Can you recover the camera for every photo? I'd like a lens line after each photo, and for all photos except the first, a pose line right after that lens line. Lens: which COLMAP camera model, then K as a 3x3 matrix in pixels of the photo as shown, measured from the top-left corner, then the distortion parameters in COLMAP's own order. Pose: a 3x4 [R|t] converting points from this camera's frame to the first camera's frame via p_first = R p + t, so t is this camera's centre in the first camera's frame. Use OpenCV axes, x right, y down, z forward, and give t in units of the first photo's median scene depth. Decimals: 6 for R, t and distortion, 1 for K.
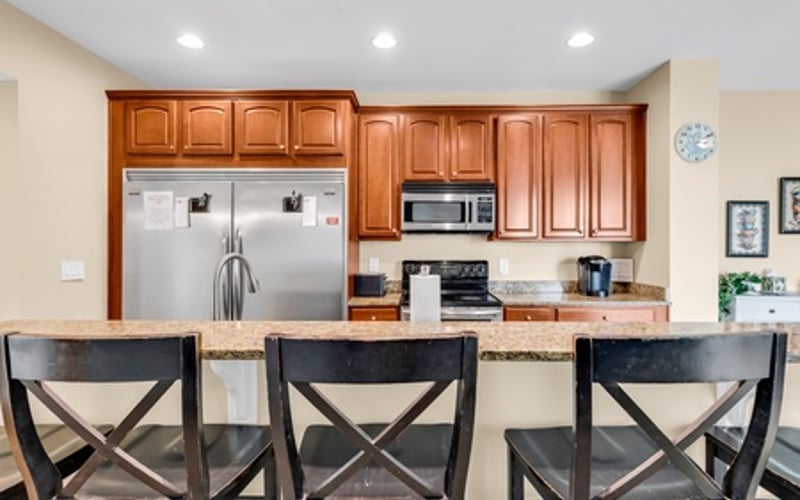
lens RADIAL K [[405.1, 0, 400.0], [0, 405.1, 250.0], [0, 0, 1]] dist [0.003900, -0.000218]
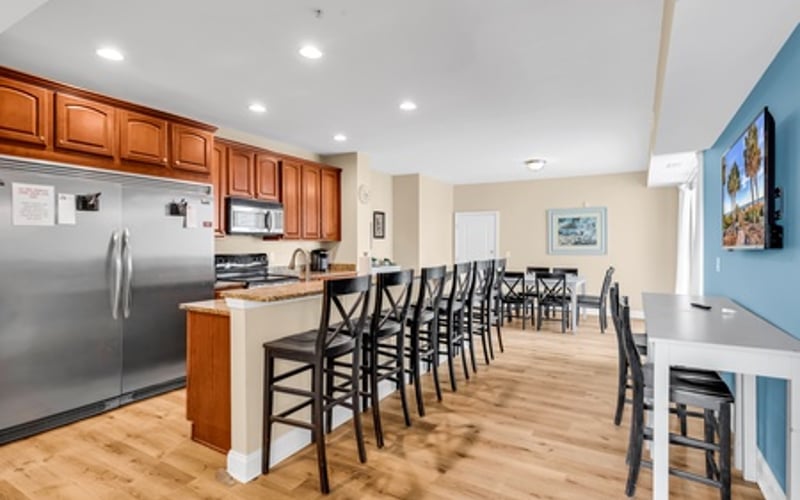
lens RADIAL K [[405.1, 0, 400.0], [0, 405.1, 250.0], [0, 0, 1]] dist [0.003900, -0.000218]
pose [[0.494819, -0.013099, 0.868897, -0.960028], [0.010051, 0.999906, 0.009350, 0.004748], [-0.868938, 0.004107, 0.494904, -0.180531]]
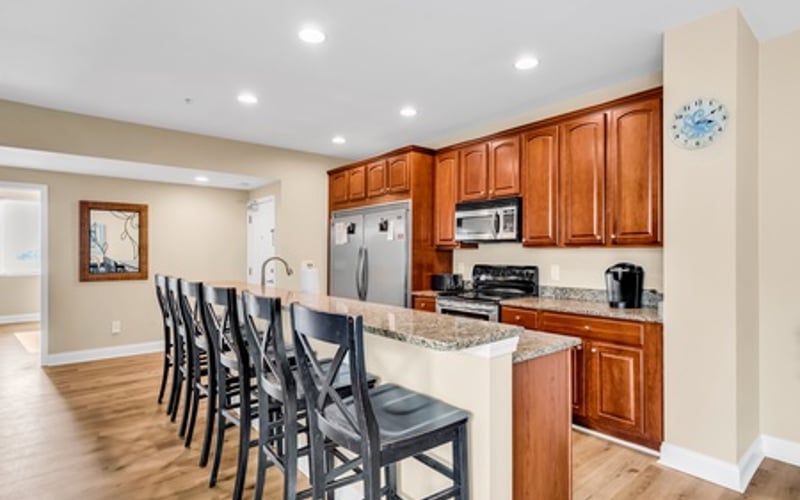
lens RADIAL K [[405.1, 0, 400.0], [0, 405.1, 250.0], [0, 0, 1]] dist [0.003900, -0.000218]
pose [[0.653043, -0.009202, -0.757265, 0.913978], [-0.004523, 0.999861, -0.016050, 0.001969], [0.757307, 0.013906, 0.652911, 0.030891]]
